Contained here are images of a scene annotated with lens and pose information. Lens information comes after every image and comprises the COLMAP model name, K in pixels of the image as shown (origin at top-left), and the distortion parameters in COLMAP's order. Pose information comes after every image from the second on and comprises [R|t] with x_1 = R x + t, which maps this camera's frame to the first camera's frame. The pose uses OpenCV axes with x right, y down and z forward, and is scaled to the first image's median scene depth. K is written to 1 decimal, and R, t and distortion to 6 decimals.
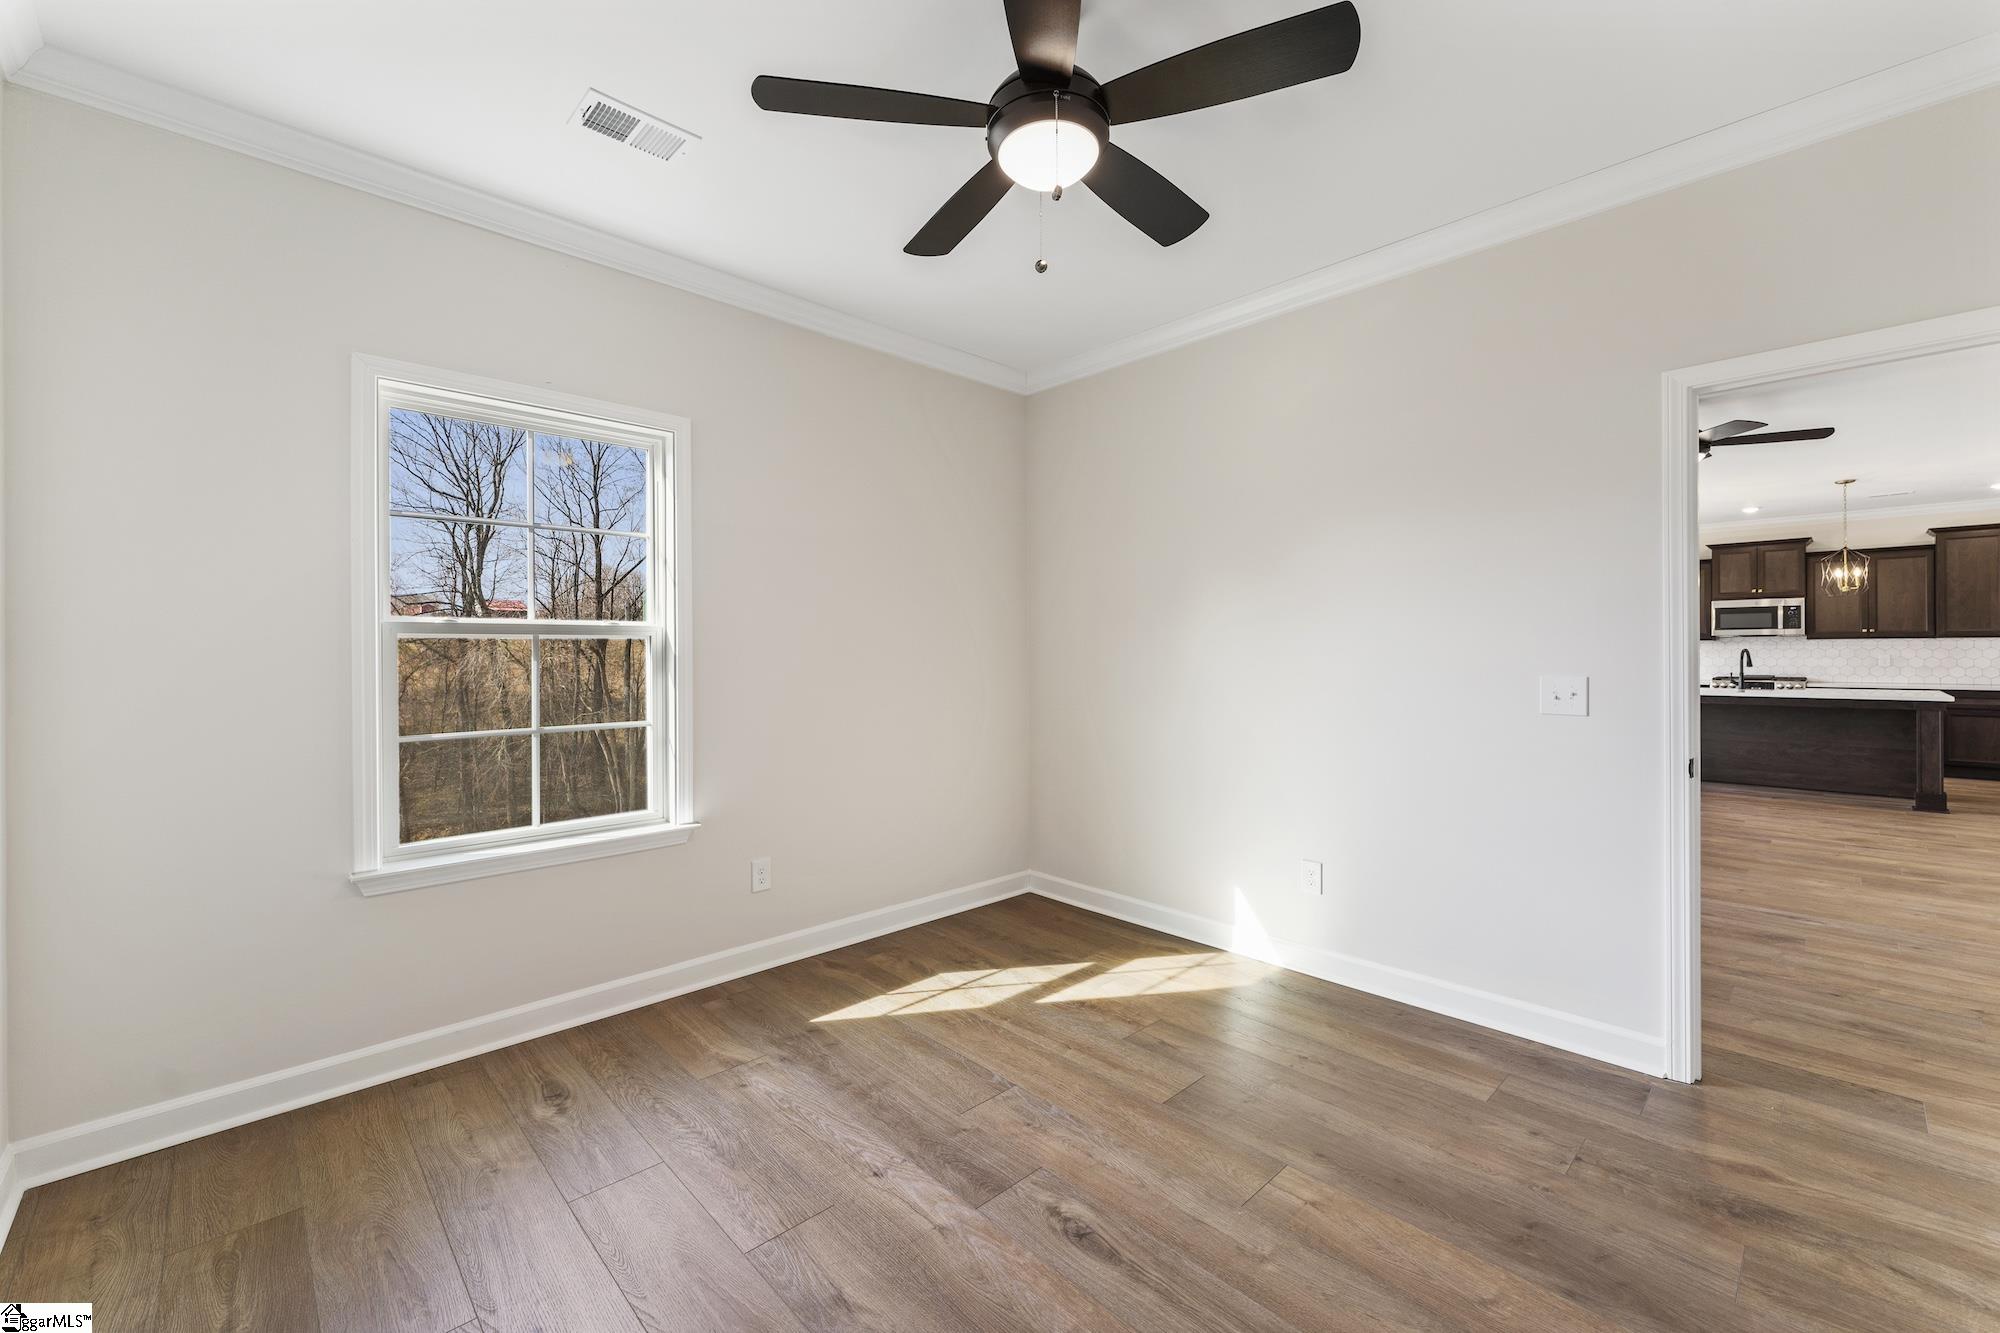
lens RADIAL K [[804.6, 0, 1009.4], [0, 804.6, 647.2], [0, 0, 1]] dist [0.007560, -0.000058]
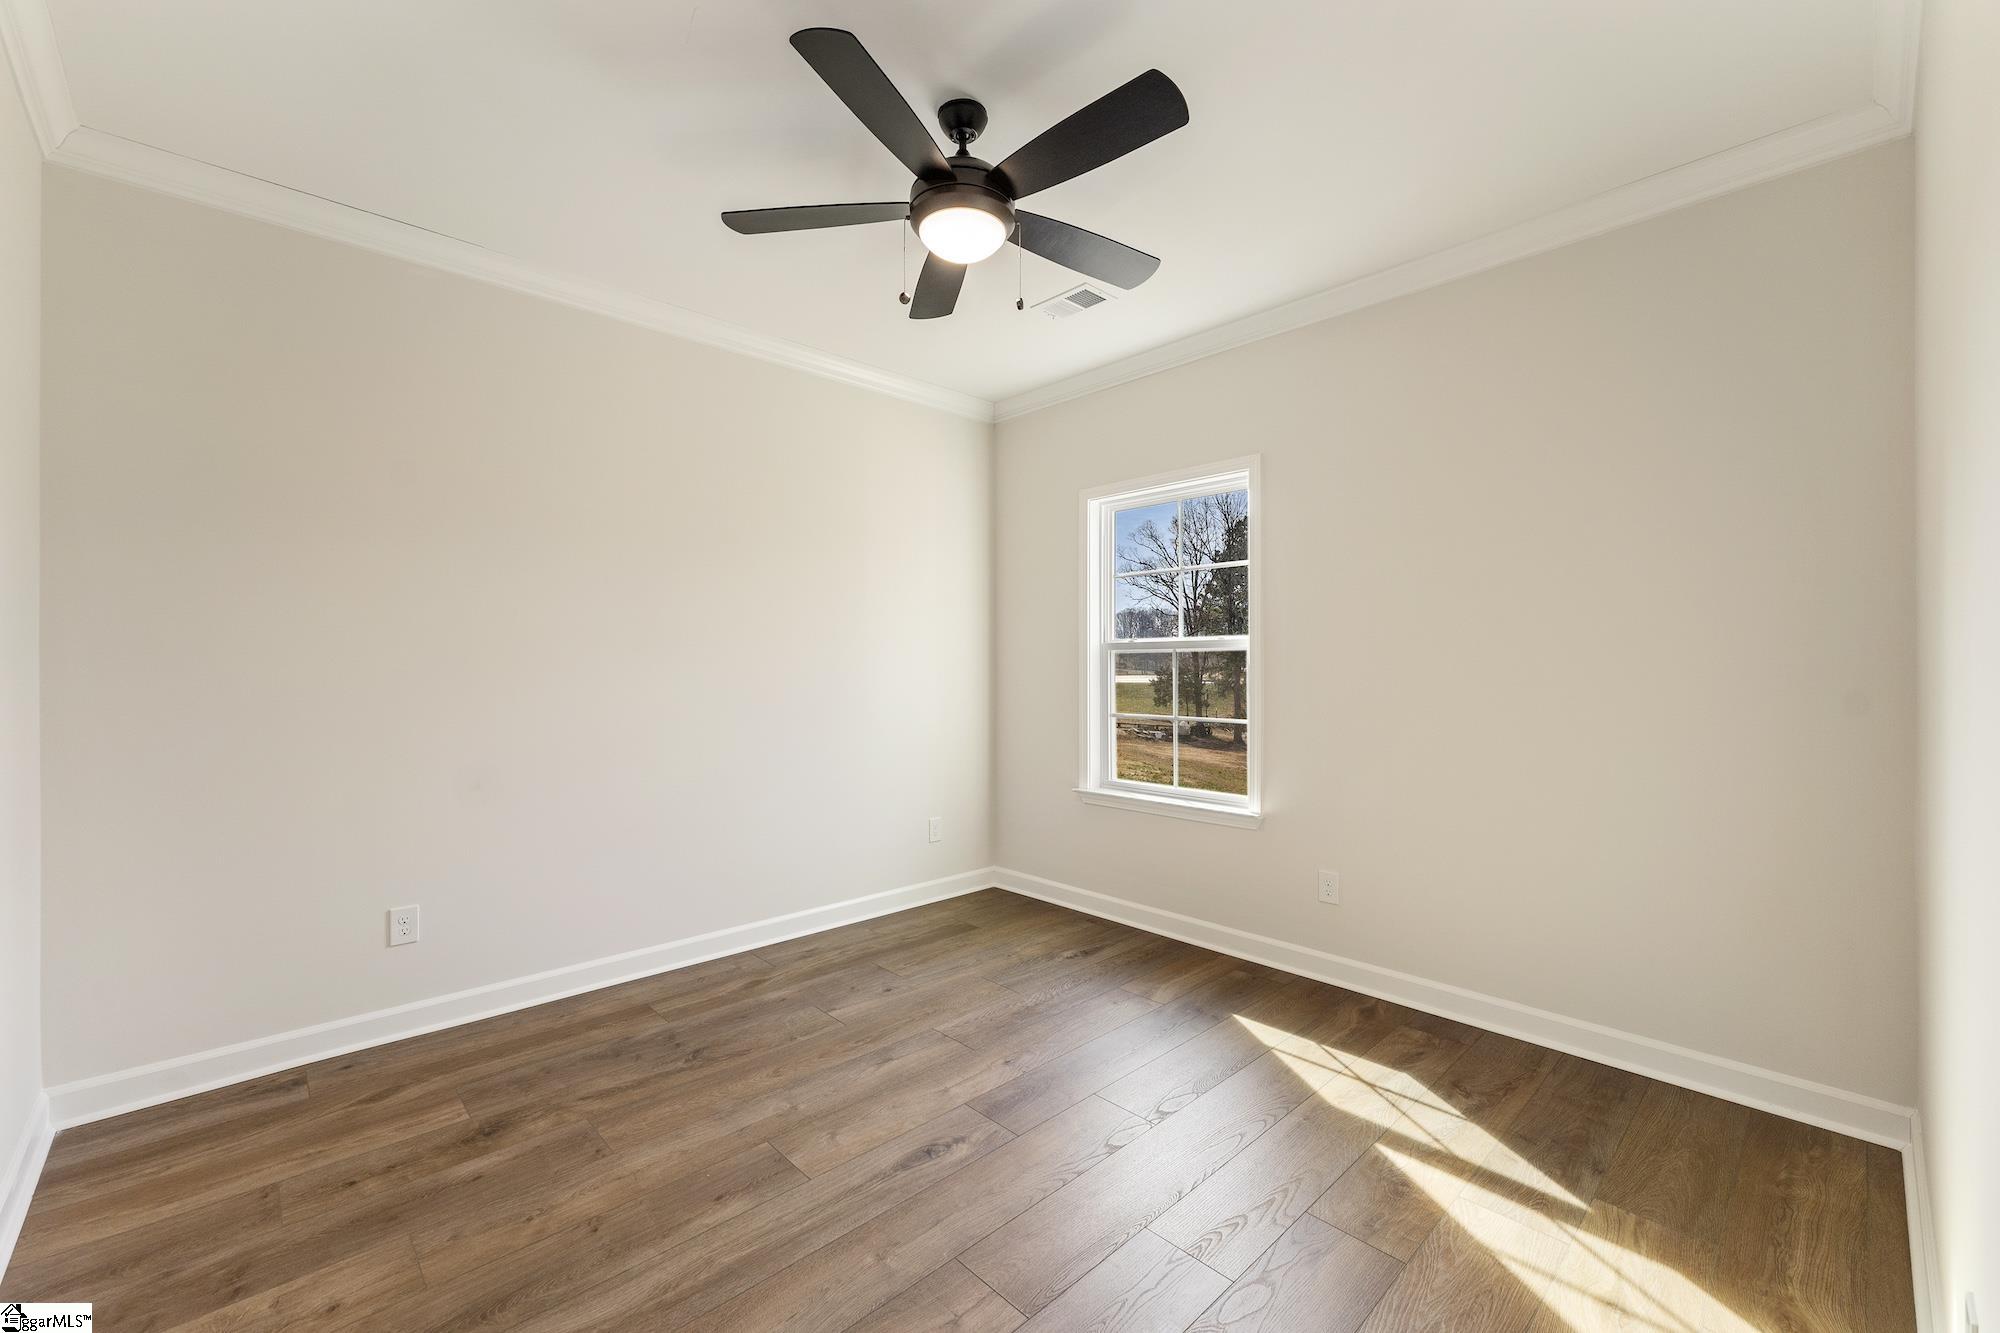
lens RADIAL K [[804.6, 0, 981.2], [0, 804.6, 666.0], [0, 0, 1]] dist [0.007560, -0.000058]
pose [[-0.011991, 0.009057, -0.999887, 0.996541], [0.014880, 0.999850, 0.008878, -0.004963], [0.999817, -0.014772, -0.012124, 0.857051]]
